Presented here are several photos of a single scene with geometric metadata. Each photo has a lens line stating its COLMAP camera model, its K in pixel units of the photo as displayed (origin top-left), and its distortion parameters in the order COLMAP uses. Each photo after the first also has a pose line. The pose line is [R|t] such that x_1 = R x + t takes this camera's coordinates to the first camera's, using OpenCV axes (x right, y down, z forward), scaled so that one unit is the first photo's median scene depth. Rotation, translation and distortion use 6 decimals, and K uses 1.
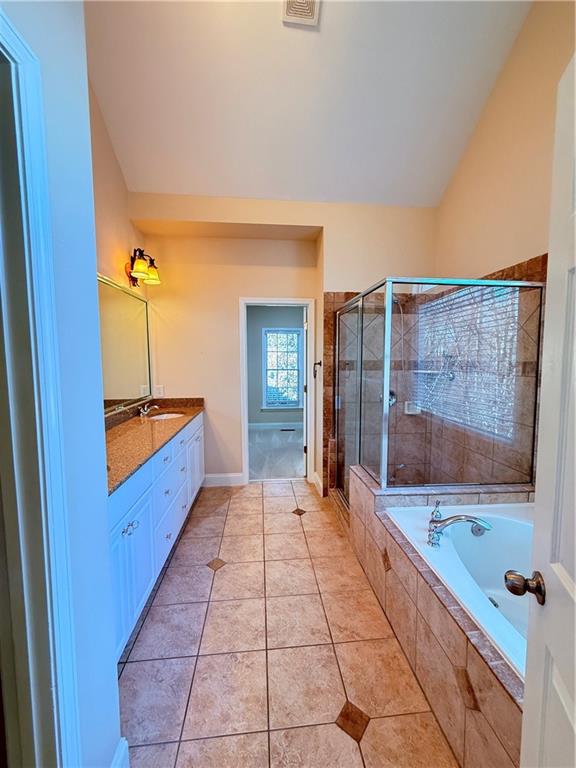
lens RADIAL K [[304.8, 0, 289.7], [0, 304.8, 380.6], [0, 0, 1]] dist [-0.000868, -0.000320]
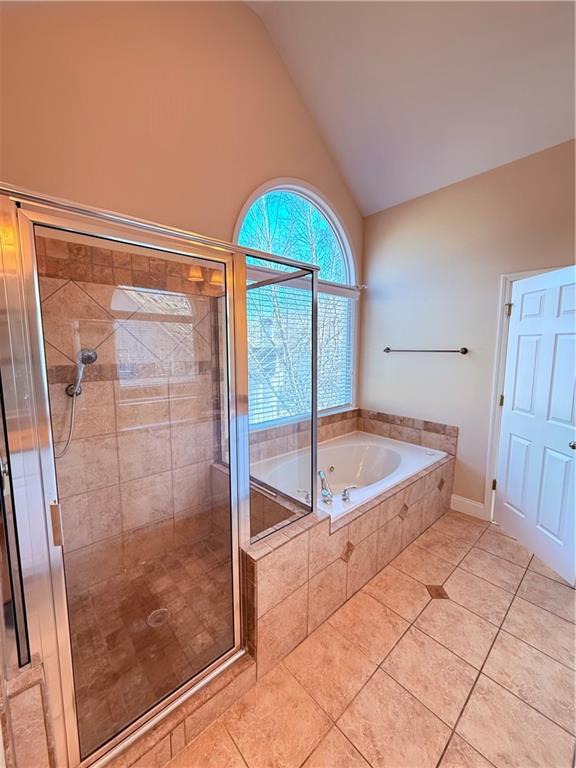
lens RADIAL K [[304.8, 0, 289.7], [0, 304.8, 380.6], [0, 0, 1]] dist [-0.000868, -0.000320]
pose [[-0.595117, -0.088736, 0.798725, -0.329972], [0.058308, 0.986498, 0.153041, -0.159836], [-0.801521, 0.137650, -0.581908, 1.572676]]
